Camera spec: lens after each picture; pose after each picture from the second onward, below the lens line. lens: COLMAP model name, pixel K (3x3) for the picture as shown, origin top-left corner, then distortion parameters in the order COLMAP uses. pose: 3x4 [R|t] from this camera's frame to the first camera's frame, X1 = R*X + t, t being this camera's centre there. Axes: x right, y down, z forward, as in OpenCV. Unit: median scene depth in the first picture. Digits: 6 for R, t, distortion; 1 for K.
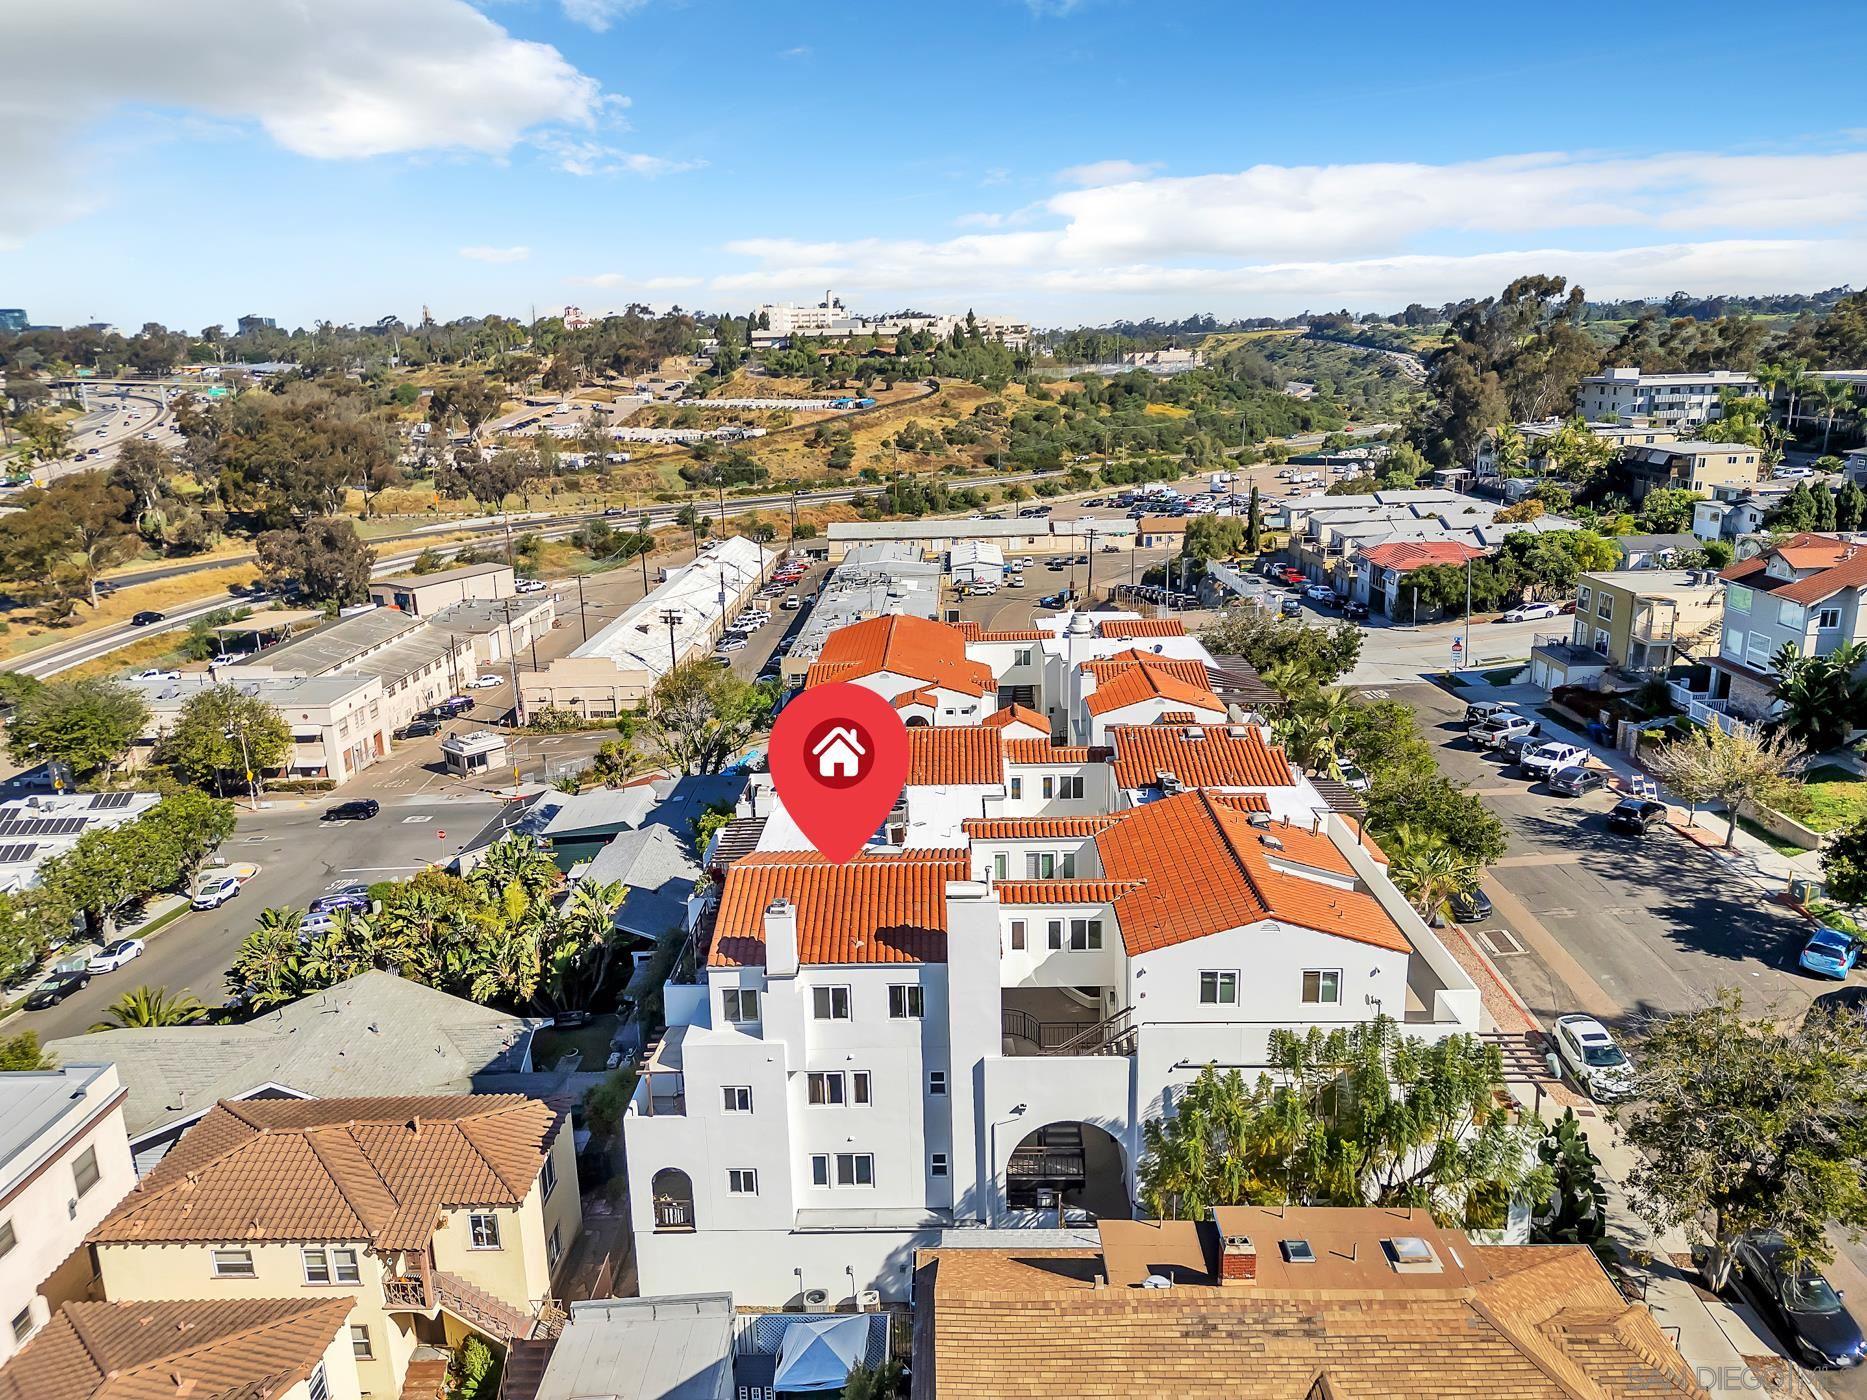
lens RADIAL K [[1301.2, 0, 939.4], [0, 1301.2, 714.9], [0, 0, 1]] dist [0.066529, -0.073565]
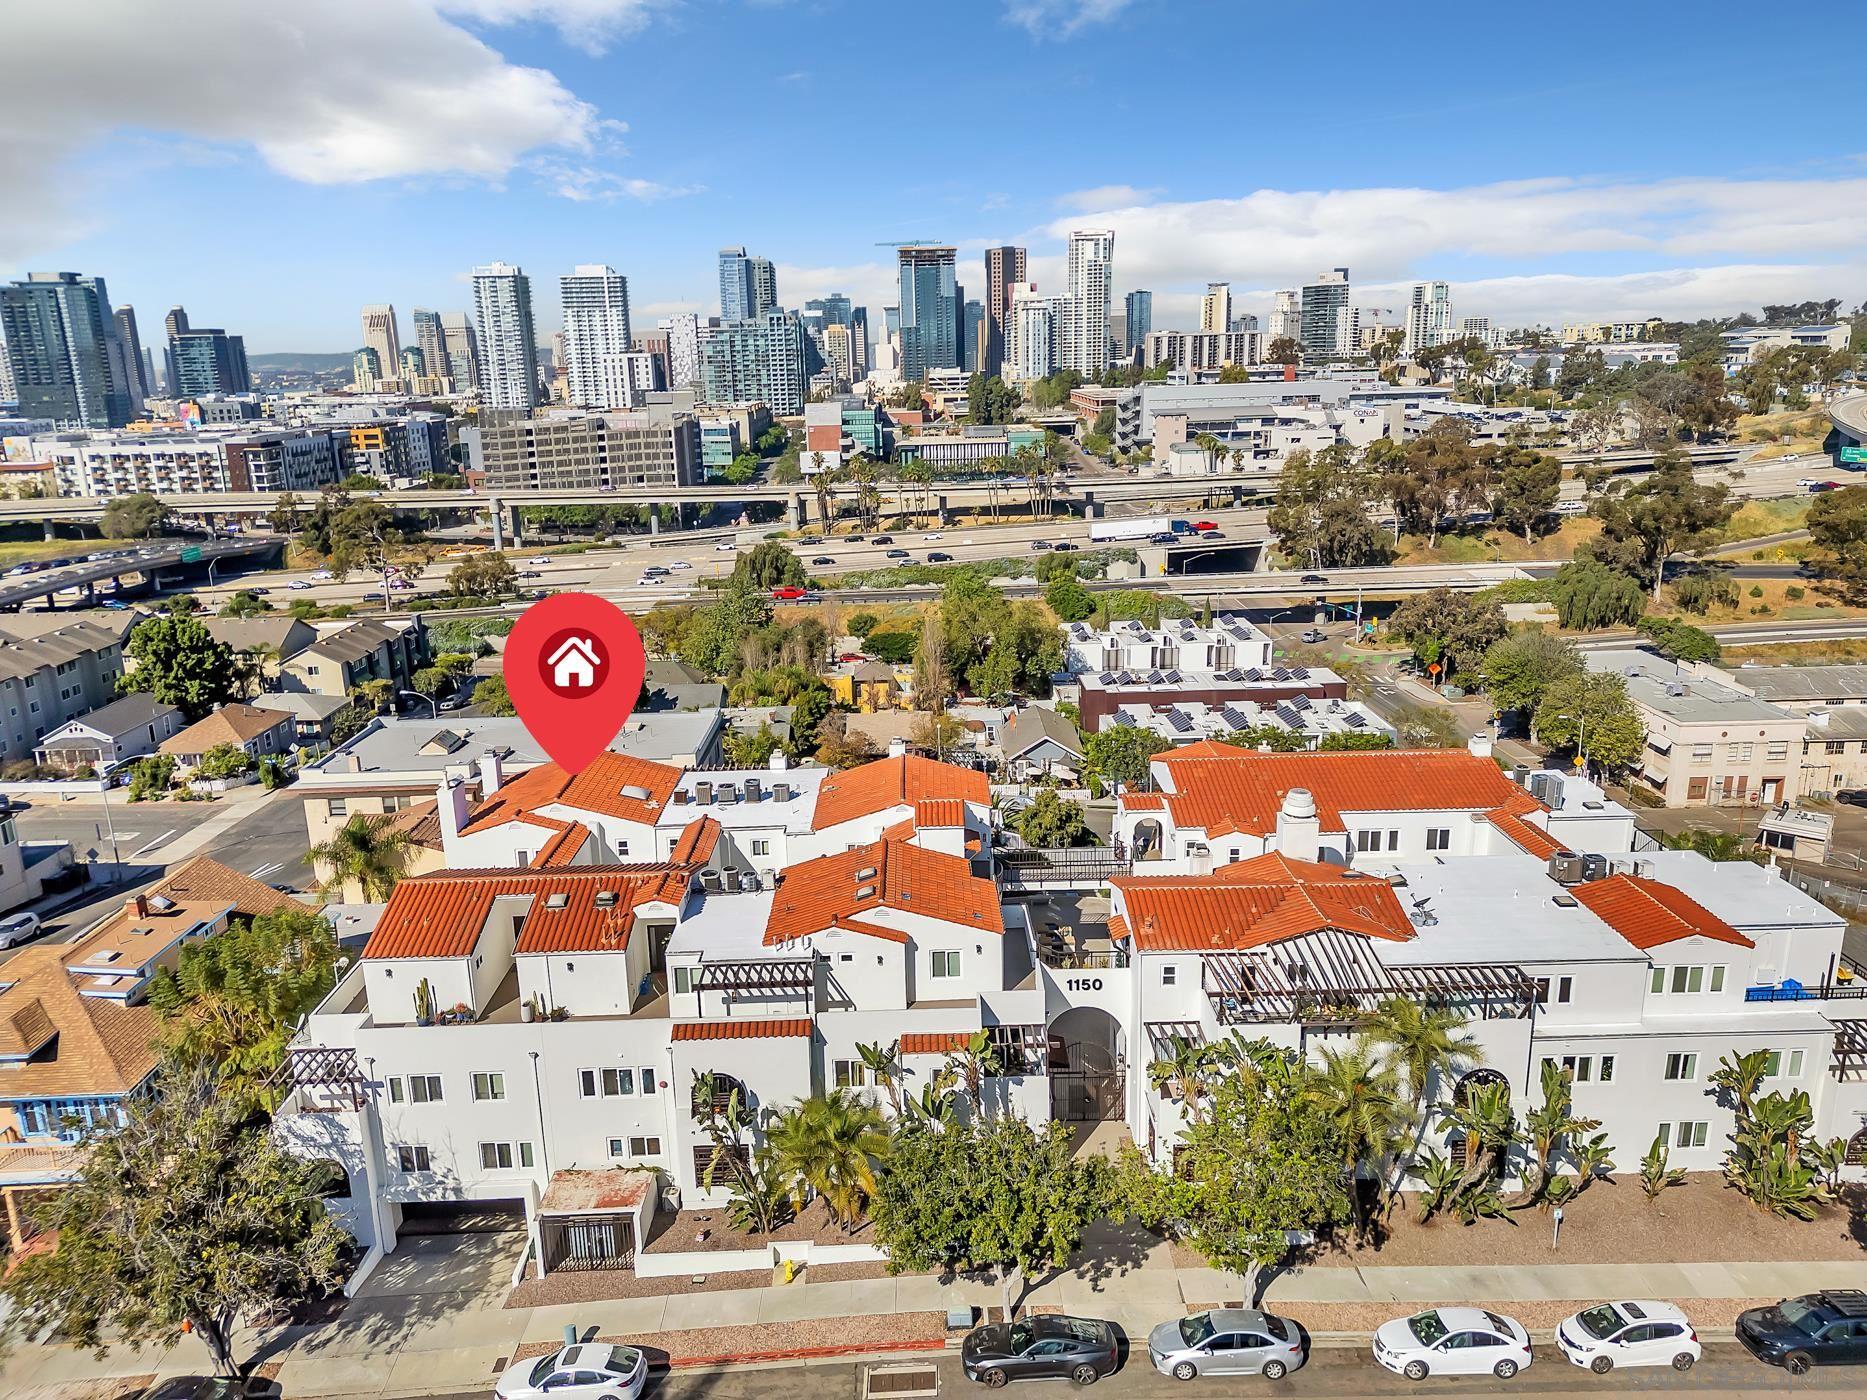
lens RADIAL K [[1301.2, 0, 939.4], [0, 1301.2, 714.9], [0, 0, 1]] dist [0.066529, -0.073565]
pose [[0.034159, 0.291234, -0.956042, 0.190891], [-0.242138, 0.930511, 0.274806, -0.065167], [0.969640, 0.222107, 0.102305, 0.171134]]
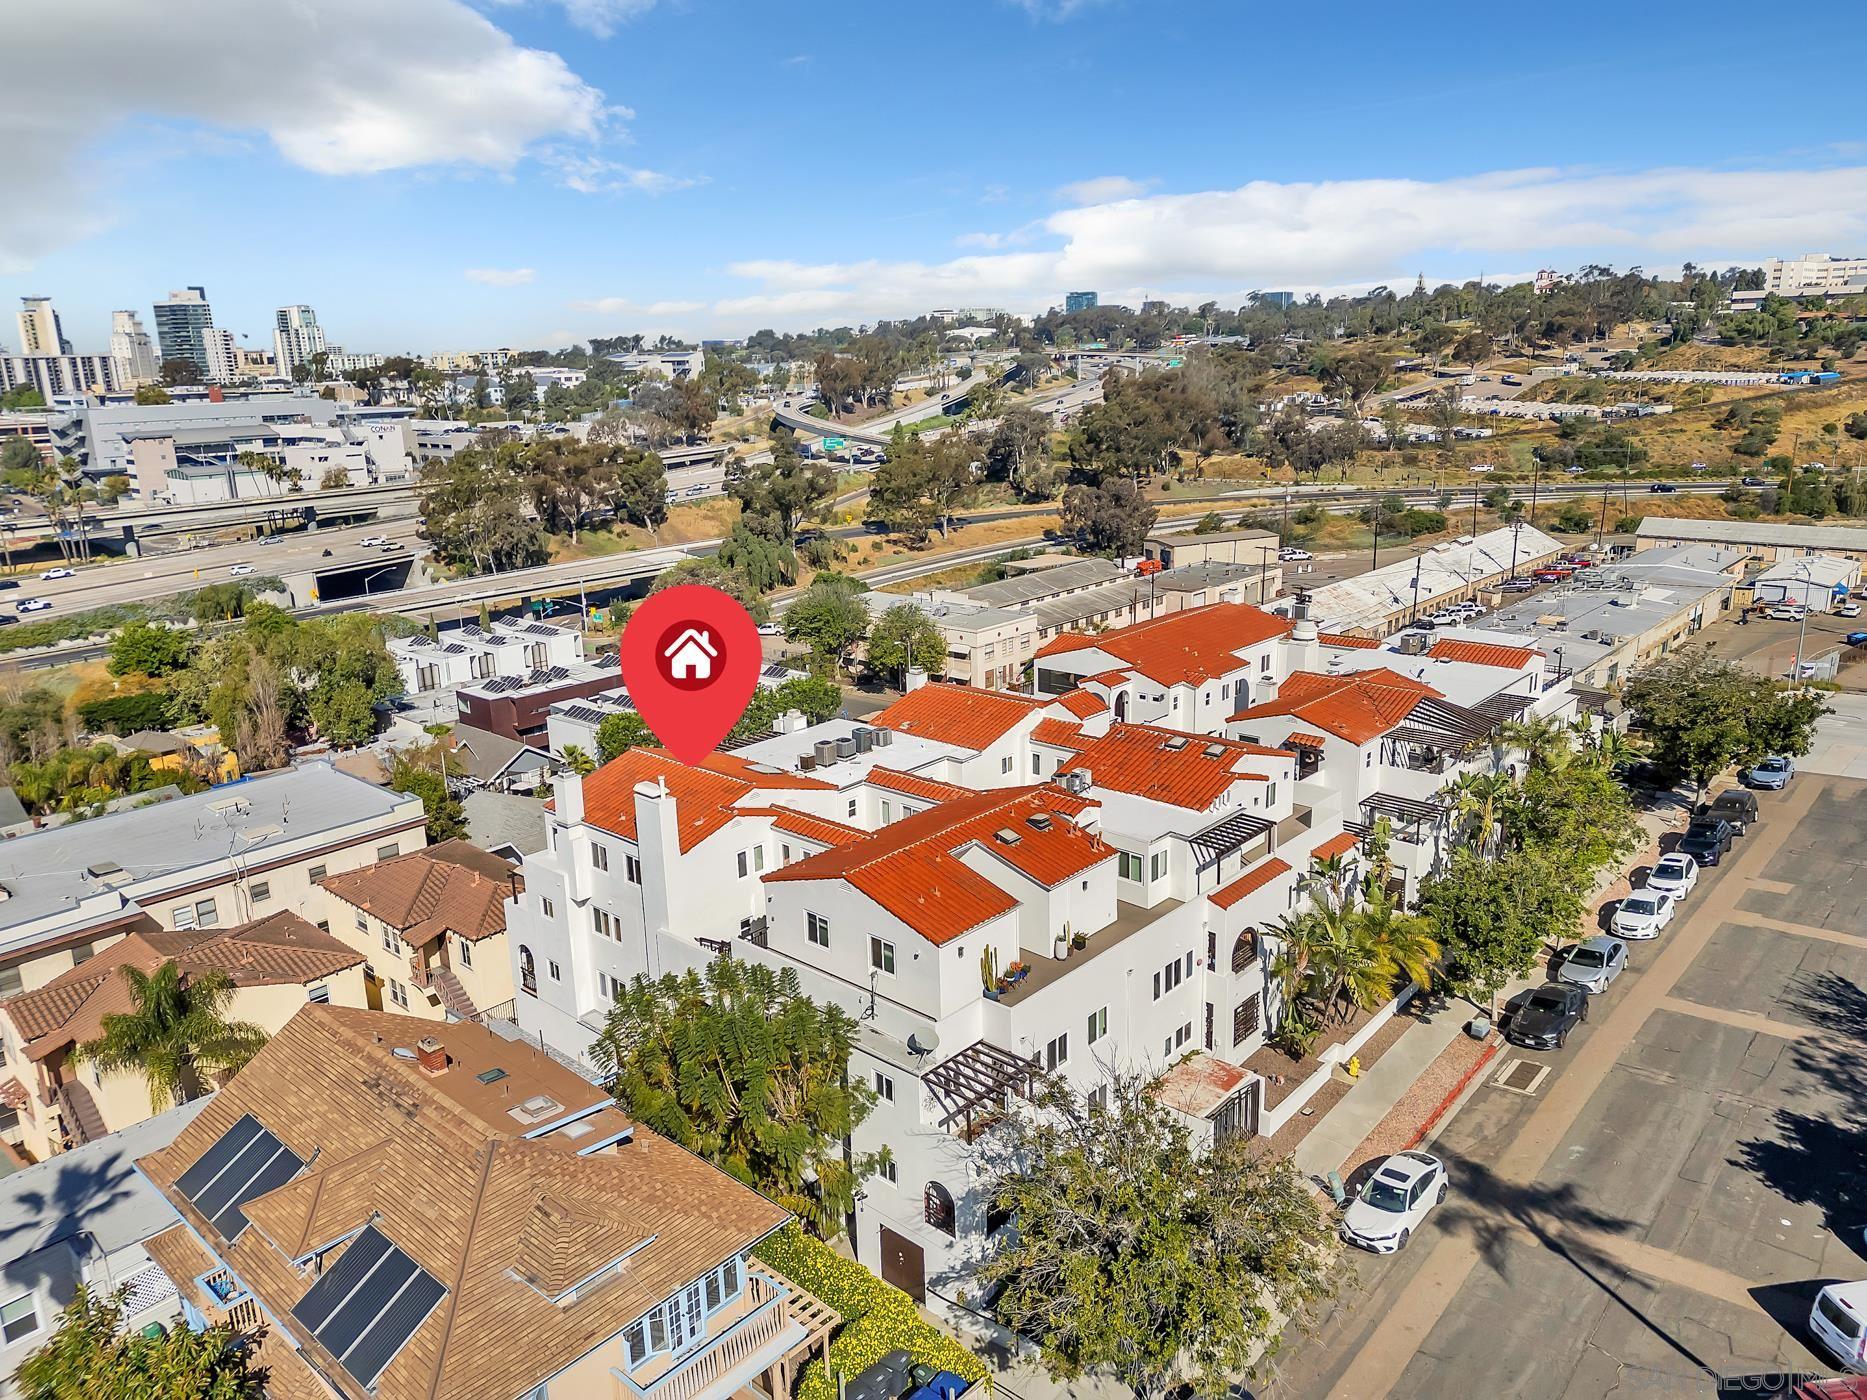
lens RADIAL K [[1296.2, 0, 933.5], [0, 1296.2, 700.0], [0, 0, 1]] dist [0.076060, -0.074957]
pose [[0.753833, 0.173586, -0.633722, 0.124288], [-0.165347, 0.983551, 0.072724, -0.011331], [0.635922, 0.049962, 0.770135, 0.023096]]
